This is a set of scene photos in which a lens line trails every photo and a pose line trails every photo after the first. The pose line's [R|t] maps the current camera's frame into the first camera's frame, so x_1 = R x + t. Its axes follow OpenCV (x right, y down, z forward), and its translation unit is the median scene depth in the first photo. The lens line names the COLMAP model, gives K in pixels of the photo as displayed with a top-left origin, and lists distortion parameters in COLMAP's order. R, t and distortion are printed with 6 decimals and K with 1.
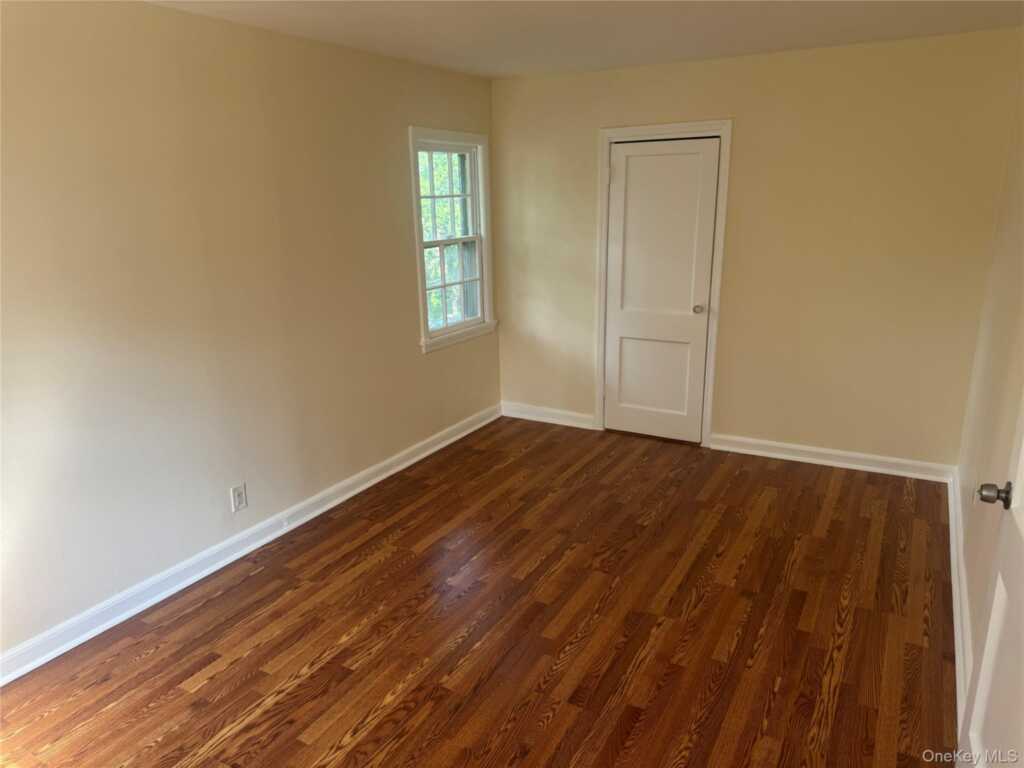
lens RADIAL K [[726.7, 0, 511.8], [0, 726.7, 383.8], [0, 0, 1]] dist [0.046893, -0.027246]
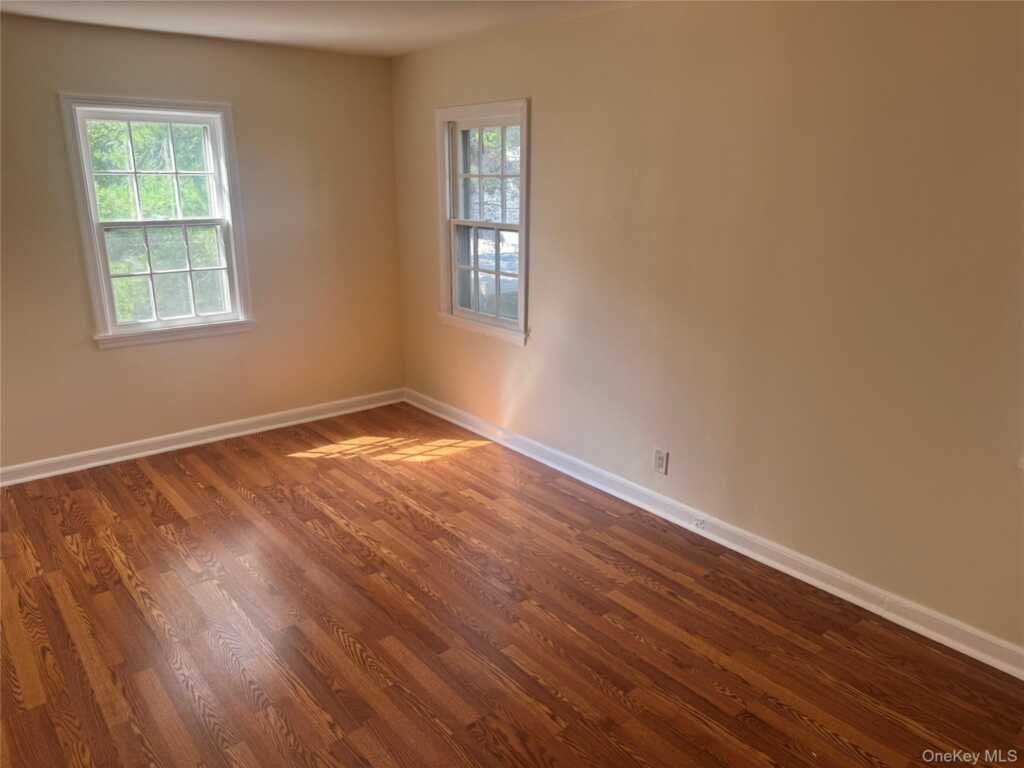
lens RADIAL K [[726.7, 0, 513.9], [0, 726.7, 386.4], [0, 0, 1]] dist [0.046893, -0.027246]
pose [[-0.360001, 0.281823, -0.889368, 0.690423], [-0.243074, 0.892026, 0.381057, -0.328580], [0.900730, 0.353363, -0.252627, 1.175114]]
